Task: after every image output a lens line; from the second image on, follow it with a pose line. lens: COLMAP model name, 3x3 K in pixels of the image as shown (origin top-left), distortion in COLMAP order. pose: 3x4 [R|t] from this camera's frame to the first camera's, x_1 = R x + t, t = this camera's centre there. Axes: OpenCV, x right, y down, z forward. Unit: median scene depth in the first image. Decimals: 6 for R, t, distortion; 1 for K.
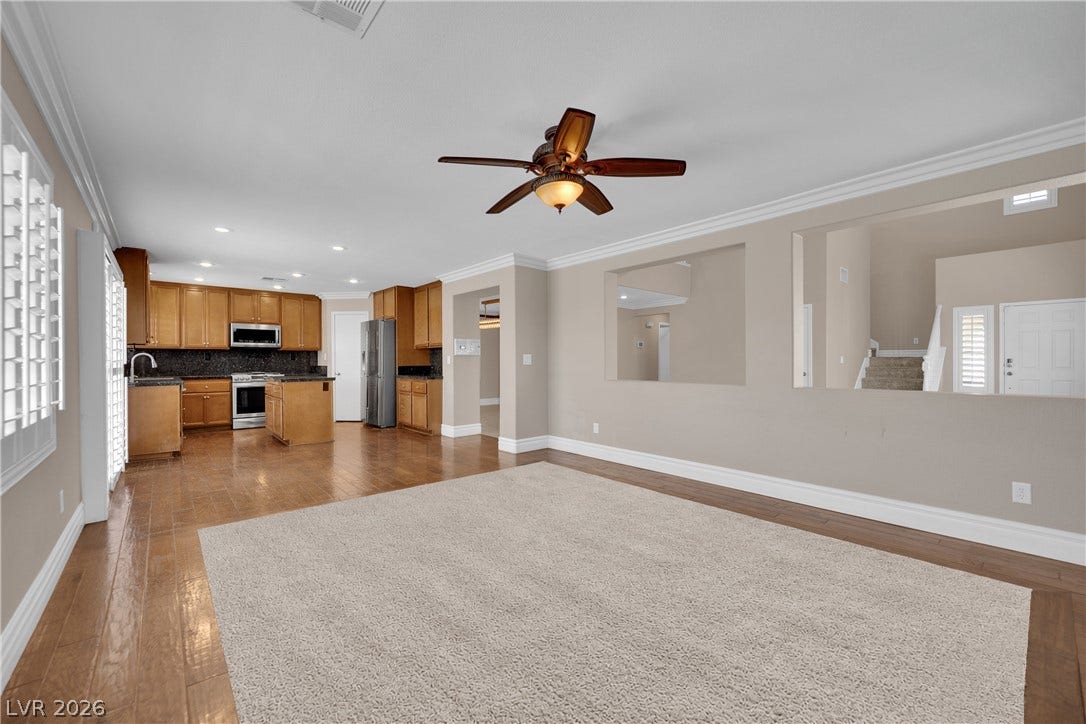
lens RADIAL K [[442.8, 0, 545.2], [0, 442.8, 359.3], [0, 0, 1]] dist [-0.003270, -0.001389]
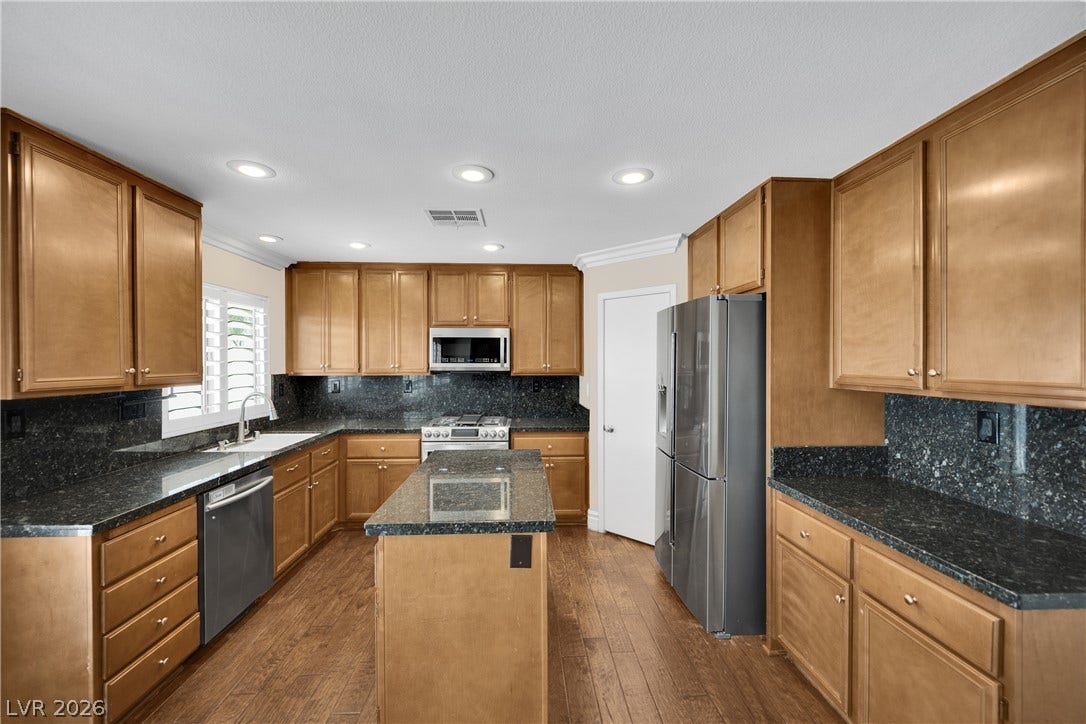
lens RADIAL K [[442.8, 0, 541.7], [0, 442.8, 360.8], [0, 0, 1]] dist [-0.003270, -0.001389]
pose [[0.784452, 0.003935, -0.620177, -0.266192], [-0.004306, 0.999990, 0.000899, -0.041901], [0.620174, 0.001966, 0.784461, 0.660521]]
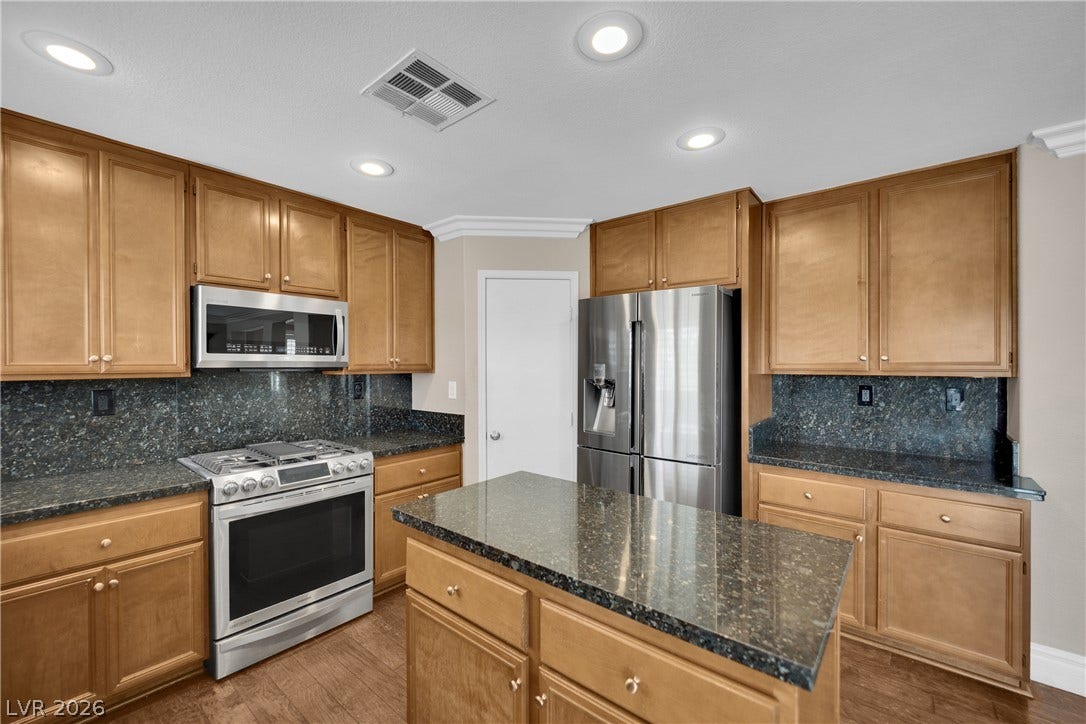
lens RADIAL K [[442.8, 0, 542.9], [0, 442.8, 365.0], [0, 0, 1]] dist [-0.003270, -0.001389]
pose [[0.986321, 0.001667, 0.164826, -0.541730], [-0.001782, 0.999998, 0.000553, -0.031171], [-0.164825, -0.000839, 0.986323, 0.687177]]
